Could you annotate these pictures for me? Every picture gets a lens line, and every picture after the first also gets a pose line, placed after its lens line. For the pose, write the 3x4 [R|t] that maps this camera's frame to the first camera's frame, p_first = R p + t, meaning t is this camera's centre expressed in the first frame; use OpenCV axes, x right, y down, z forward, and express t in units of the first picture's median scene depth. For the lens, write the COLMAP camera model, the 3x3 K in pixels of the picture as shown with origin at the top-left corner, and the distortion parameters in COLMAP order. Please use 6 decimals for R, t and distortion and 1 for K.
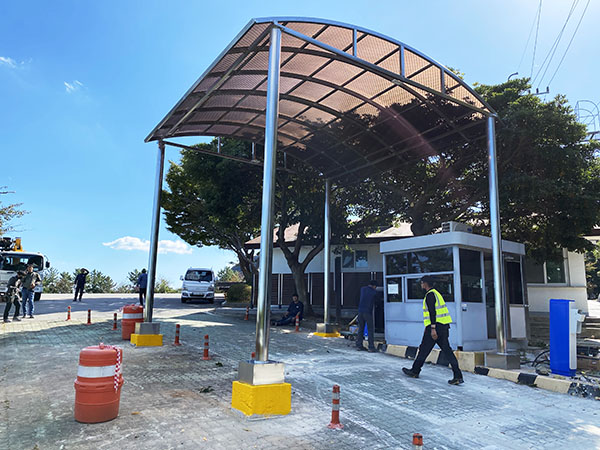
lens RADIAL K [[451.3, 0, 300.7], [0, 451.3, 235.9], [0, 0, 1]] dist [0.040542, -0.057743]
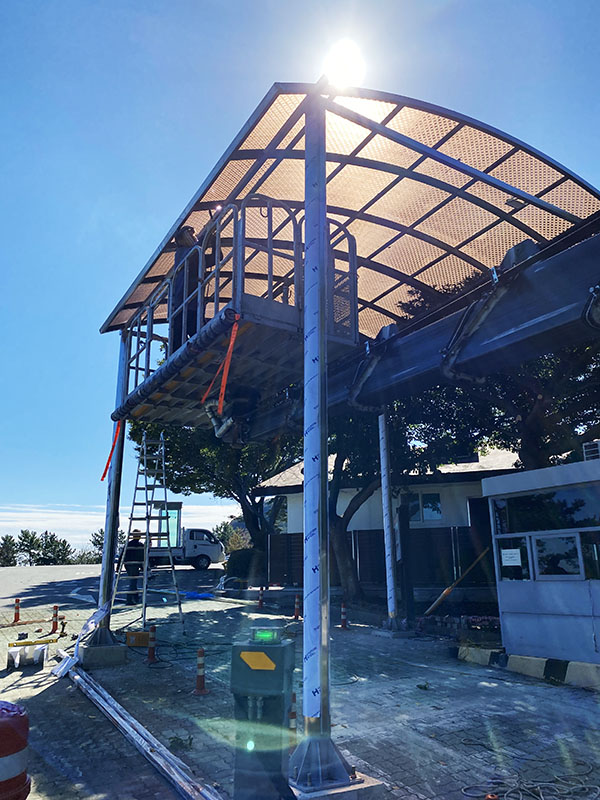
lens RADIAL K [[600.1, 0, 299.1], [0, 600.1, 414.1], [0, 0, 1]] dist [0.060964, -0.111173]
pose [[0.998838, -0.035556, -0.032539, -0.040342], [0.032009, 0.994095, -0.103689, 0.004160], [0.036034, 0.102527, 0.994077, 0.180172]]
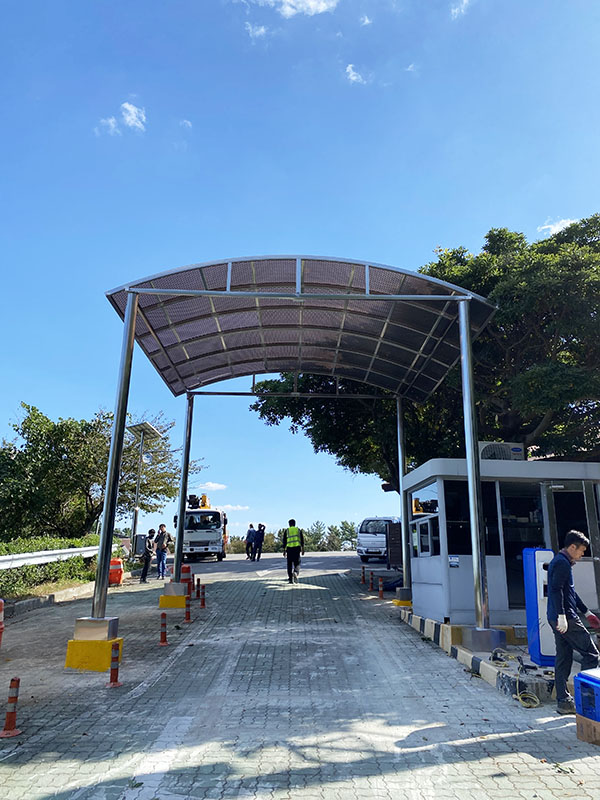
lens RADIAL K [[603.2, 0, 296.7], [0, 603.2, 397.7], [0, 0, 1]] dist [0.035433, -0.040643]
pose [[0.843998, -0.153506, -0.513909, 0.568056], [0.091460, 0.985326, -0.144113, 0.011526], [0.528490, 0.074629, 0.845653, 0.016679]]
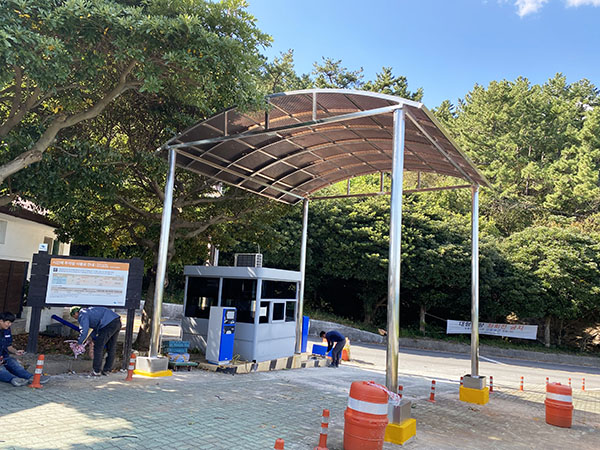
lens RADIAL K [[450.1, 0, 301.3], [0, 450.1, 231.6], [0, 0, 1]] dist [0.060964, -0.111173]
pose [[-0.411636, 0.071035, 0.908576, -0.841766], [-0.218812, 0.960092, -0.174196, 0.100899], [-0.884690, -0.270513, -0.379665, 1.376931]]
